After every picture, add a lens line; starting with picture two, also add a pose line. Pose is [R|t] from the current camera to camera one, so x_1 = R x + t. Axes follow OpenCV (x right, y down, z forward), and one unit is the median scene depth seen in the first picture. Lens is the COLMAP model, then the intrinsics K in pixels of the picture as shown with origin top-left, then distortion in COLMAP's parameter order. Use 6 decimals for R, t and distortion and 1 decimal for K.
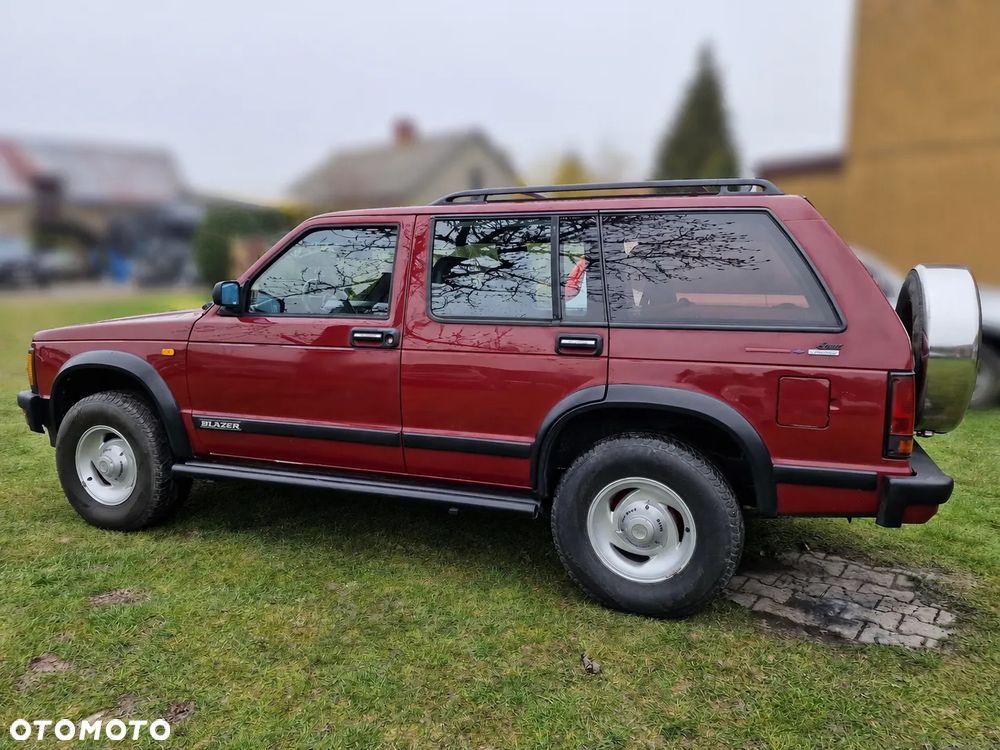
lens RADIAL K [[766.4, 0, 508.5], [0, 766.4, 372.5], [0, 0, 1]] dist [0.013914, -0.004390]
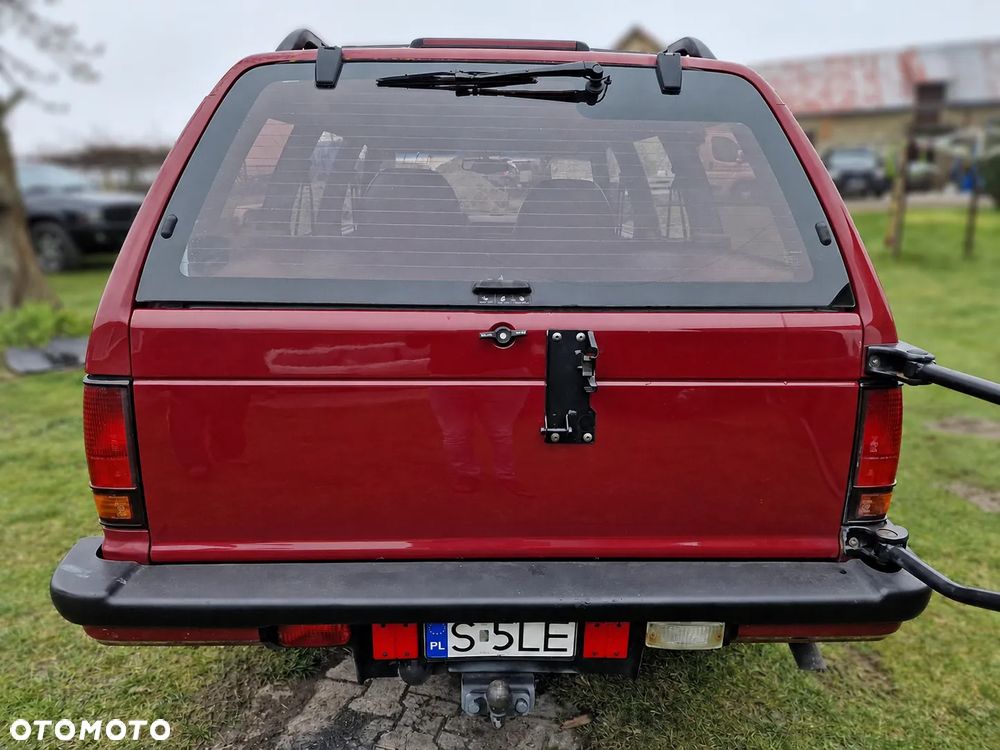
lens RADIAL K [[722.6, 0, 488.7], [0, 722.6, 361.0], [0, 0, 1]] dist [0.013480, -0.000716]
pose [[0.352854, 0.230413, -0.906865, 0.893061], [-0.124337, 0.972157, 0.198624, -0.123492], [0.927381, 0.042671, 0.371678, 0.872434]]
